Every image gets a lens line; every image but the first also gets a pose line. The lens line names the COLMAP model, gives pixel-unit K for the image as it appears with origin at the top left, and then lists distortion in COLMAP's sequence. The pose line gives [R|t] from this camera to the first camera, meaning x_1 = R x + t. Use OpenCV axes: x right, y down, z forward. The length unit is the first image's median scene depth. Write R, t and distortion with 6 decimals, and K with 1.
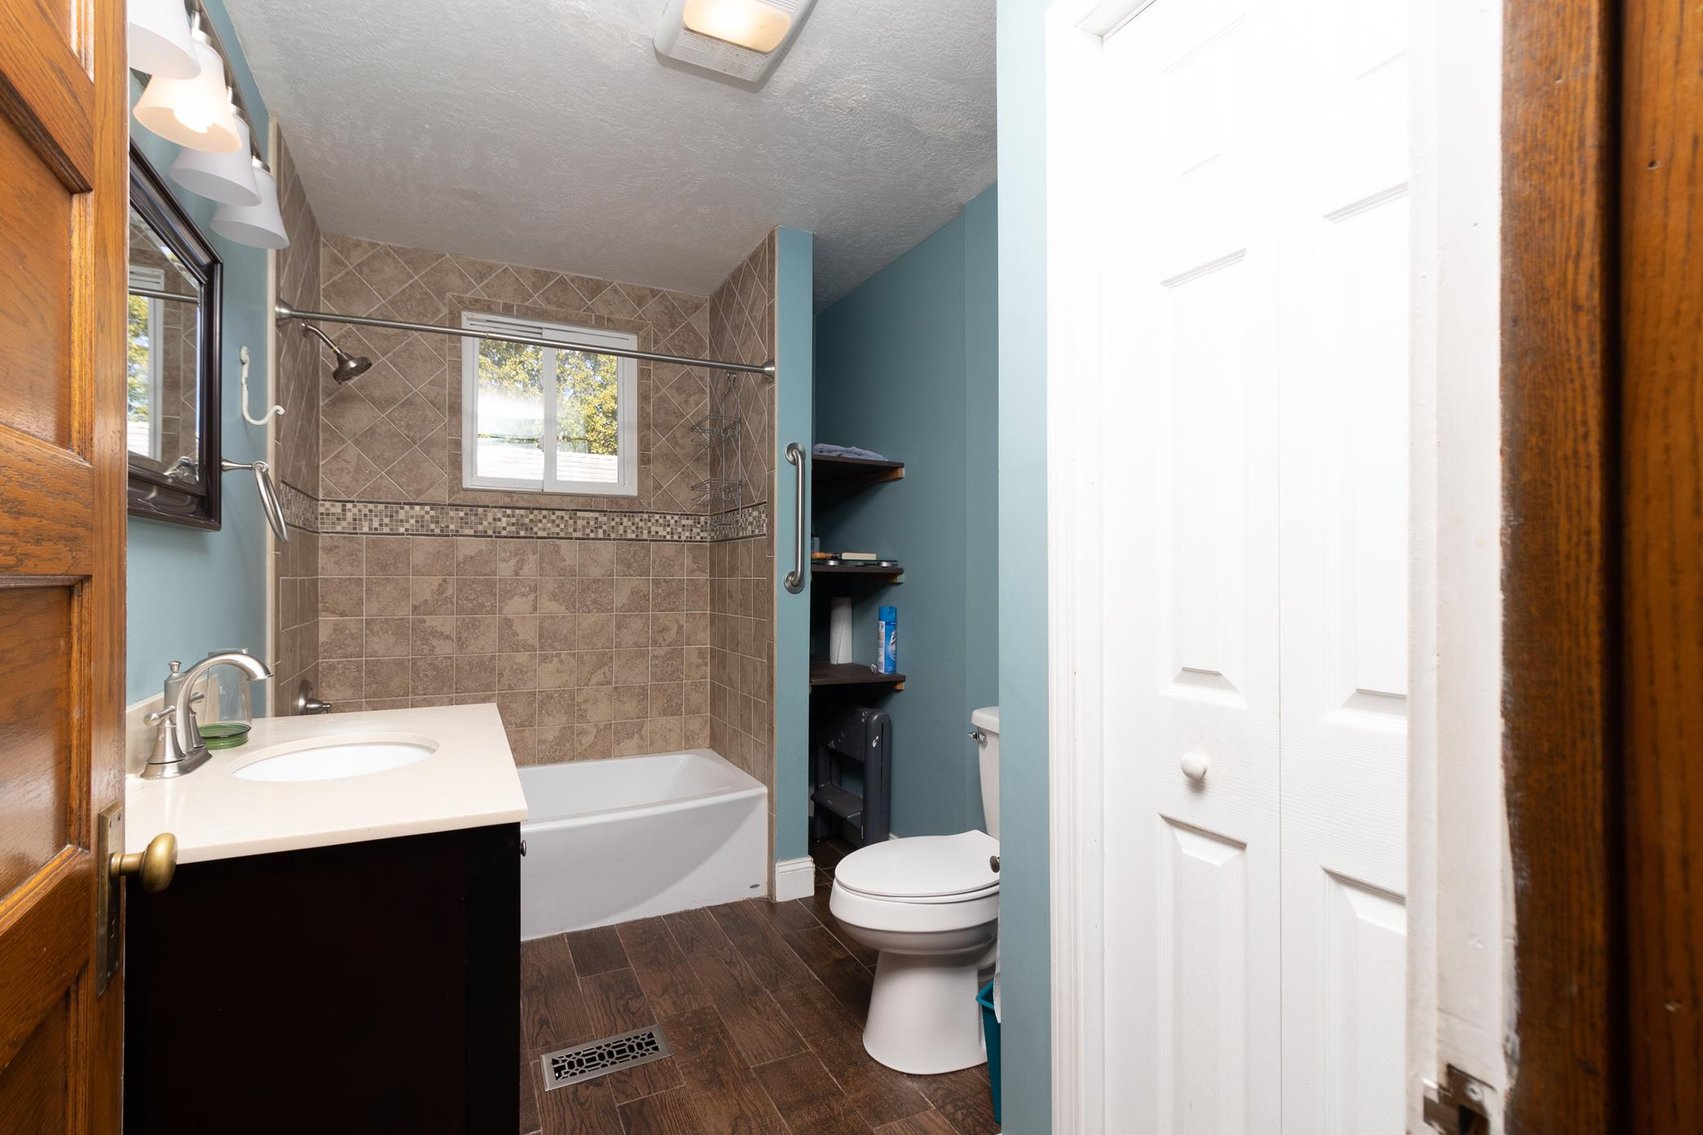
lens RADIAL K [[777.1, 0, 847.9], [0, 777.1, 577.4], [0, 0, 1]] dist [0.008796, -0.002092]
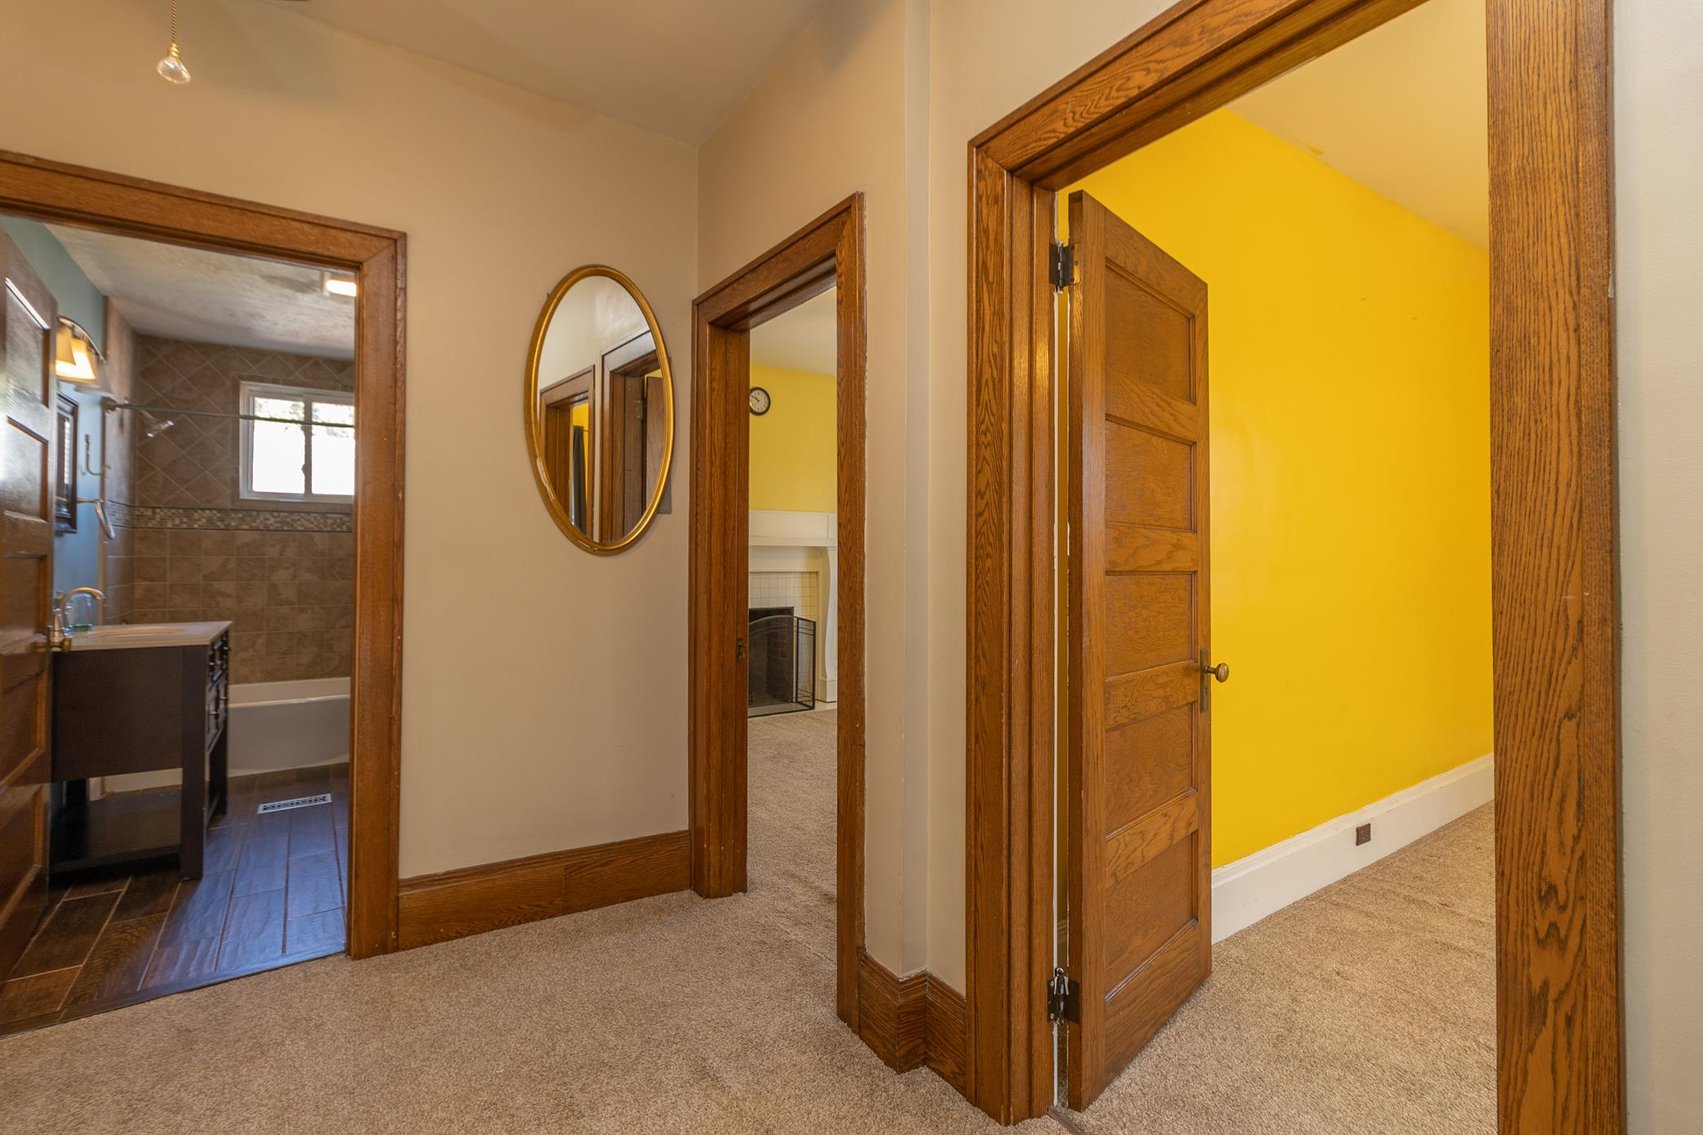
lens RADIAL K [[777.1, 0, 854.0], [0, 777.1, 552.0], [0, 0, 1]] dist [0.008796, -0.002092]
pose [[0.990718, 0.004003, 0.135876, 0.492784], [-0.003143, 0.999974, -0.006545, -0.003310], [-0.135898, 0.006057, 0.990704, -0.687324]]
